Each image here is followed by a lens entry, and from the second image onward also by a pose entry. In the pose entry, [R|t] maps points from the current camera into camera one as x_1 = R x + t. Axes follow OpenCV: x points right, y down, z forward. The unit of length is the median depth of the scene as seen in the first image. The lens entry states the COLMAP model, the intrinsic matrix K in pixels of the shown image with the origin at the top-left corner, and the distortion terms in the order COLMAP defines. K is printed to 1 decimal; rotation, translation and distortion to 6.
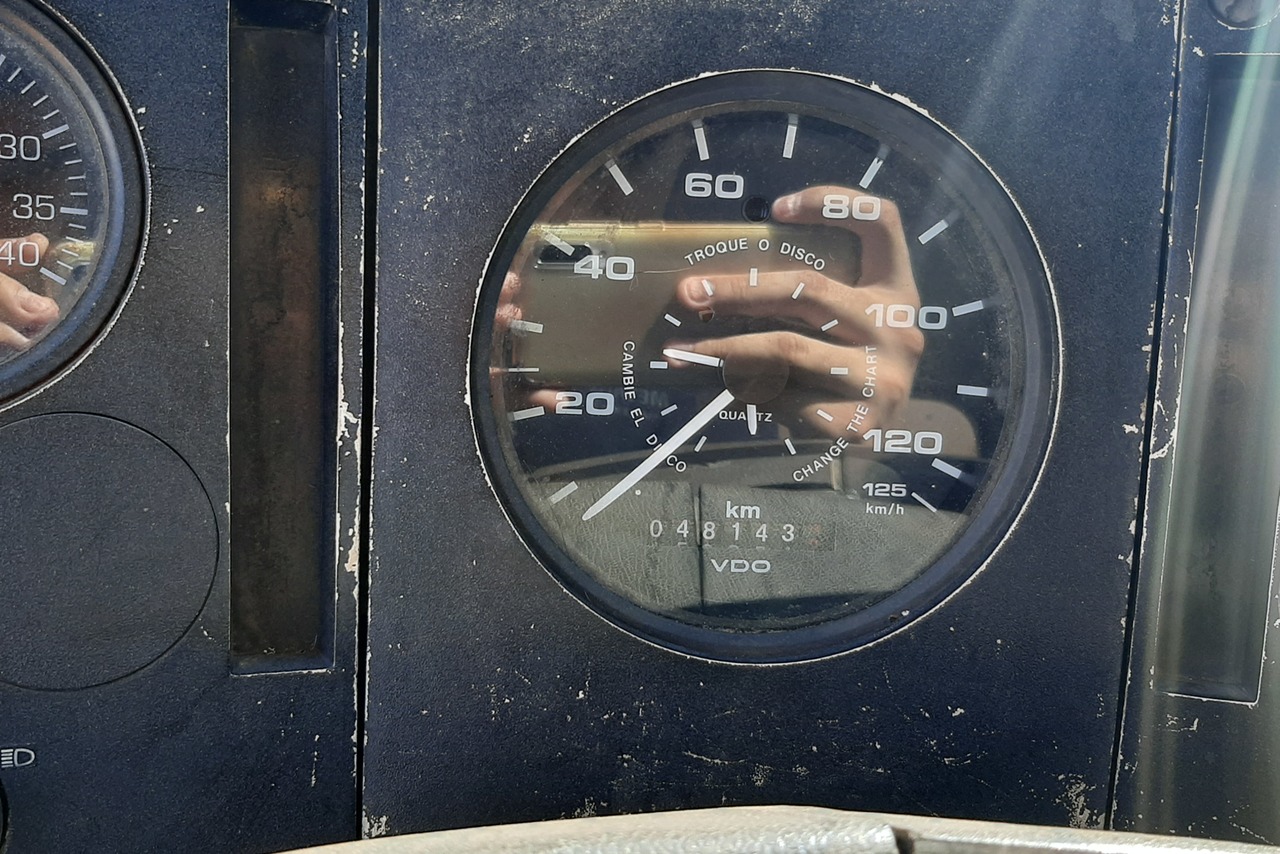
lens RADIAL K [[1298.7, 0, 640.0], [0, 1298.7, 427.0], [0, 0, 1]] dist [0.020565, -0.022314]
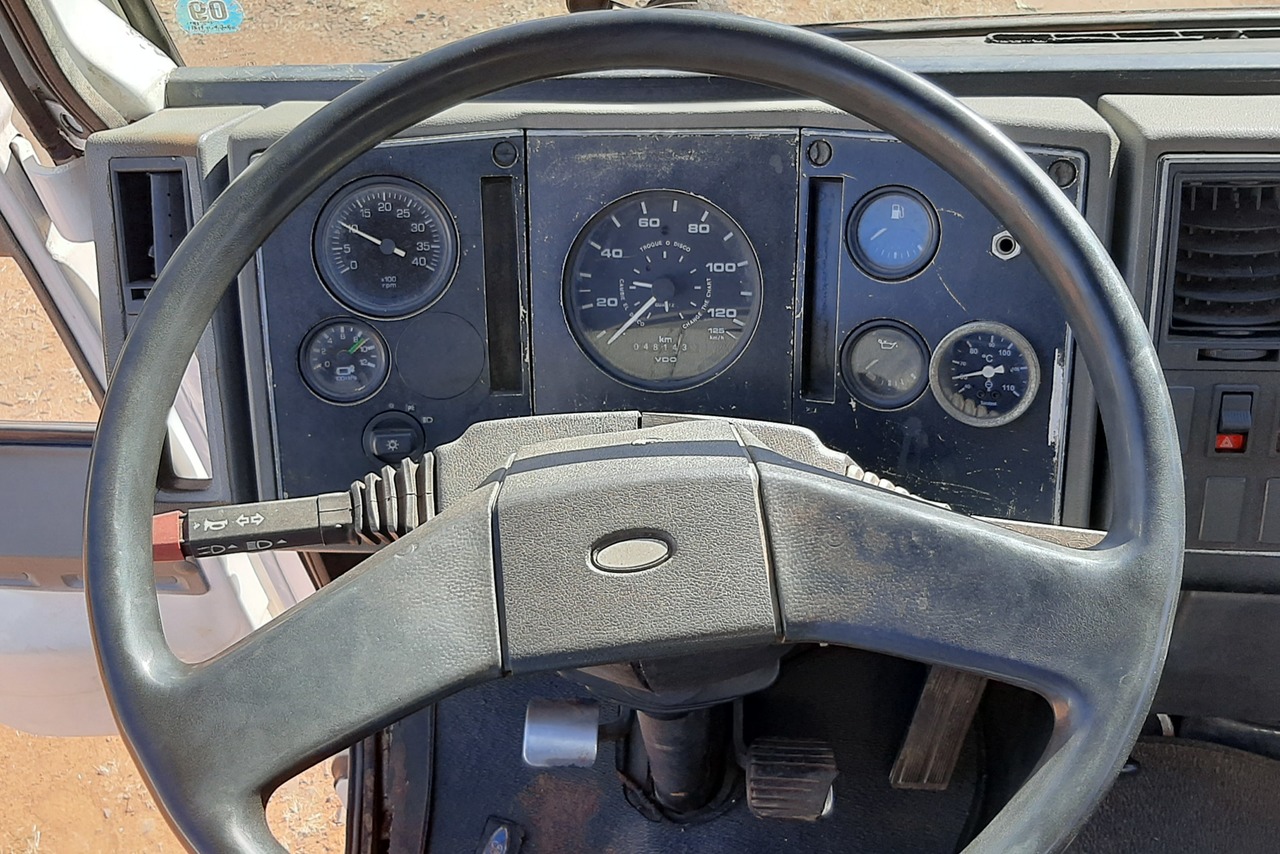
lens RADIAL K [[1298.7, 0, 640.0], [0, 1298.7, 427.0], [0, 0, 1]] dist [0.020565, -0.022314]
pose [[0.982713, -0.009122, -0.184911, 0.562195], [0.031048, 0.992760, 0.116031, -0.076328], [0.182514, -0.119766, 0.975881, -1.817624]]
